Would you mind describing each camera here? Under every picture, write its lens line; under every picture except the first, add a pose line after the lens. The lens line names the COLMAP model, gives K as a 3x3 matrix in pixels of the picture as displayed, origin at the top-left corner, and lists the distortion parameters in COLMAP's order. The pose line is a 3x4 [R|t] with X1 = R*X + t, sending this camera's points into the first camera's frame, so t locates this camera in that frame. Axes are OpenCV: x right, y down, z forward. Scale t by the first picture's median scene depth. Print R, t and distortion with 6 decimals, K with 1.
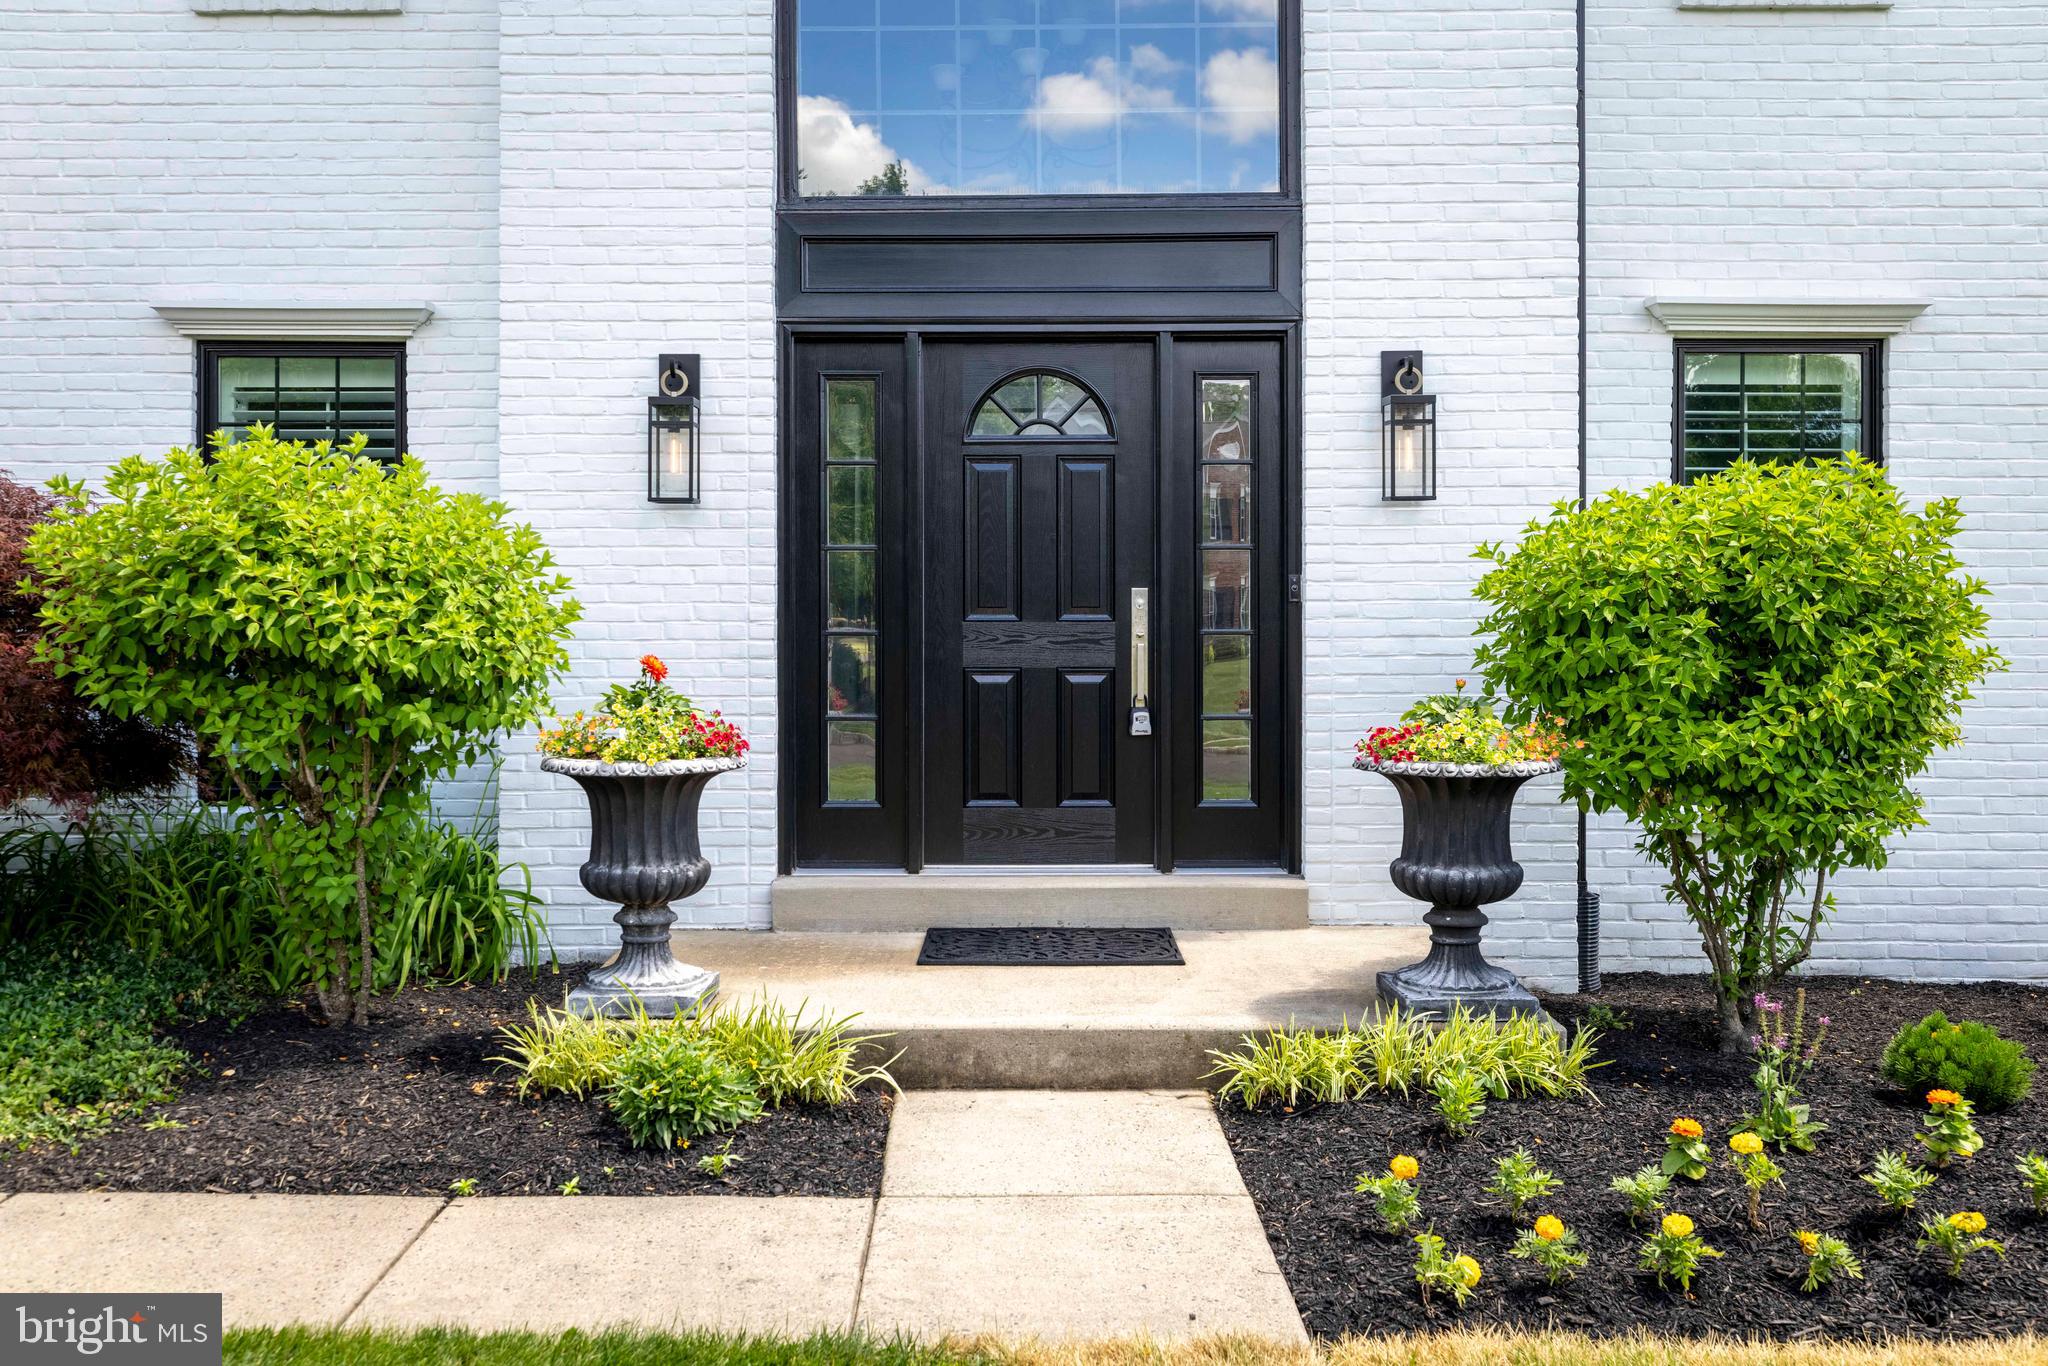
lens RADIAL K [[1903.8, 0, 1032.5], [0, 1903.8, 681.7], [0, 0, 1]] dist [0.043693, -0.001610]
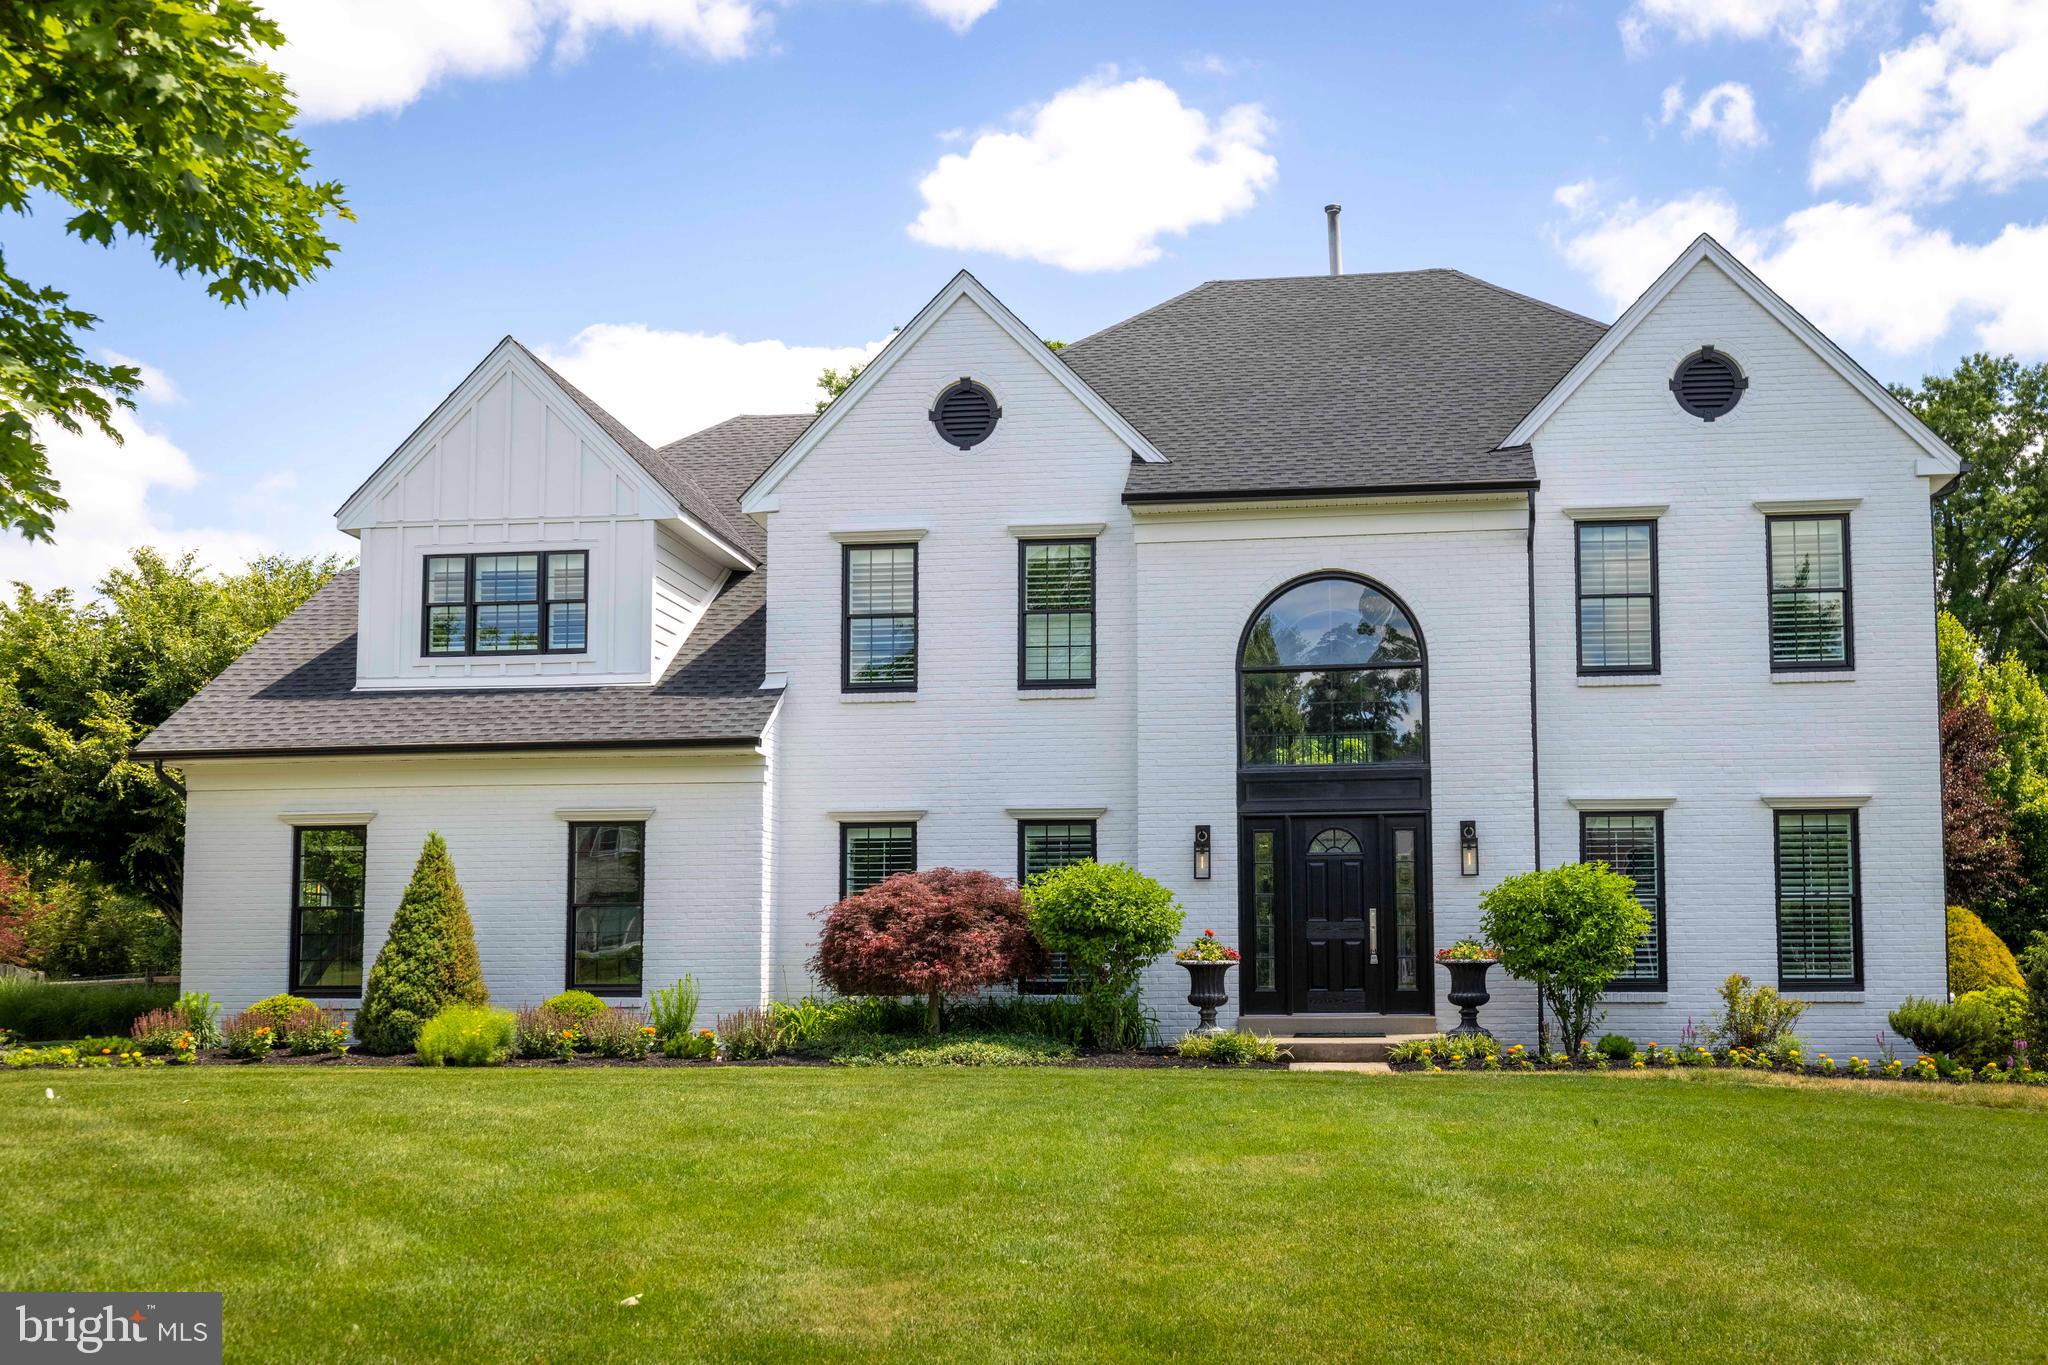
lens RADIAL K [[2040.5, 0, 1024.0], [0, 2040.5, 682.5], [0, 0, 1]] dist [-0.110505, -0.001585]
pose [[0.987259, -0.019869, -0.157875, 0.030064], [-0.008494, 0.984178, -0.176981, 0.150937], [0.158894, 0.176067, 0.971470, -1.959269]]
